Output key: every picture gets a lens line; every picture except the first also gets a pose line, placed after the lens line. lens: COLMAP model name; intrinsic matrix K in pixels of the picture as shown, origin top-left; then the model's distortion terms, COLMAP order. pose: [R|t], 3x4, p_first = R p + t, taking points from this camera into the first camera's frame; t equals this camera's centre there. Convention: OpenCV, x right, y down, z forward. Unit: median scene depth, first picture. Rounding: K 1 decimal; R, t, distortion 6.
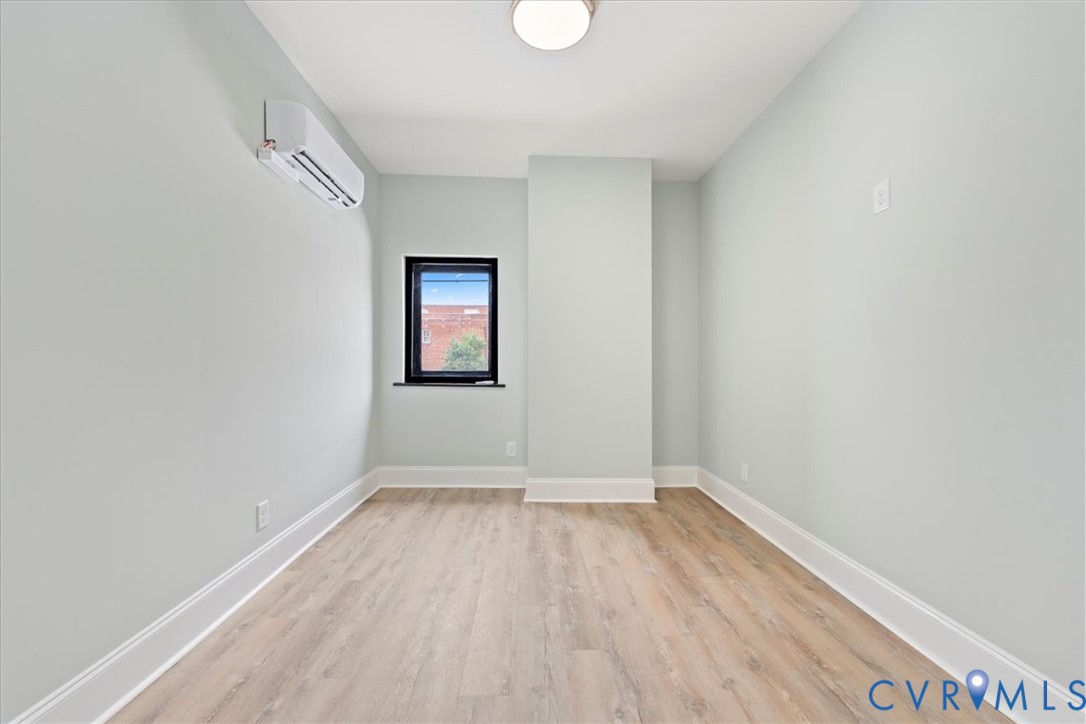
lens RADIAL K [[435.3, 0, 543.0], [0, 435.3, 362.0], [0, 0, 1]] dist [0.001893, 0.000019]
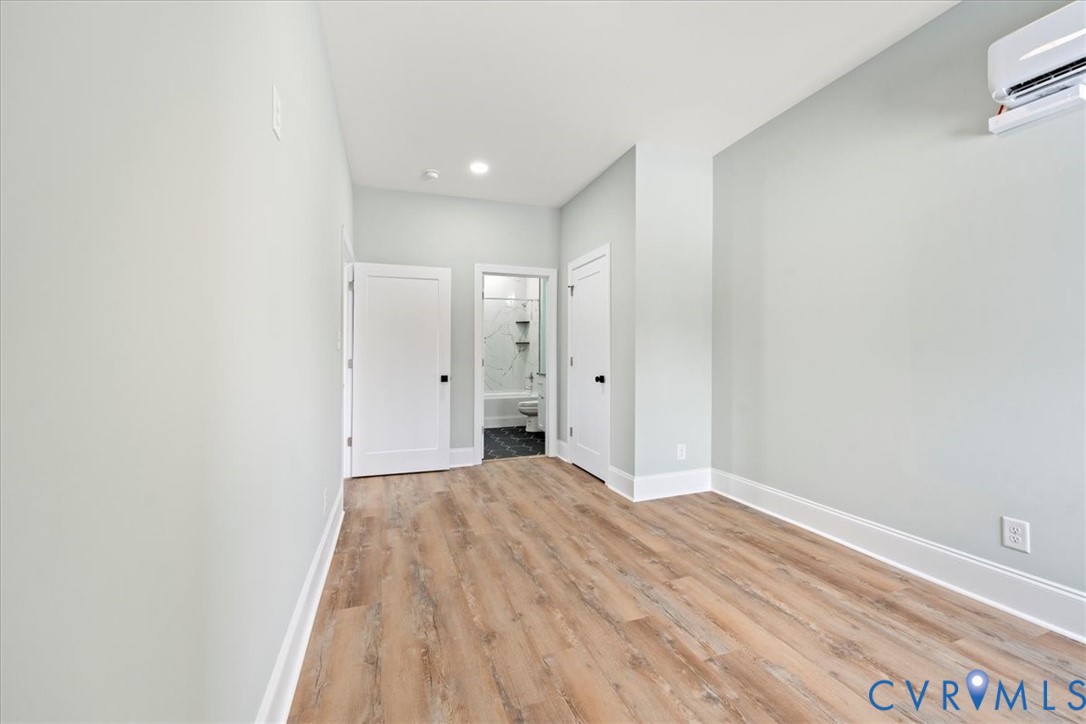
lens RADIAL K [[435.3, 0, 543.0], [0, 435.3, 362.0], [0, 0, 1]] dist [0.001893, 0.000019]
pose [[-0.954924, 0.003862, -0.296825, 0.614477], [0.000881, 0.999948, 0.010176, 0.000079], [0.296849, 0.009455, -0.954878, 1.874608]]
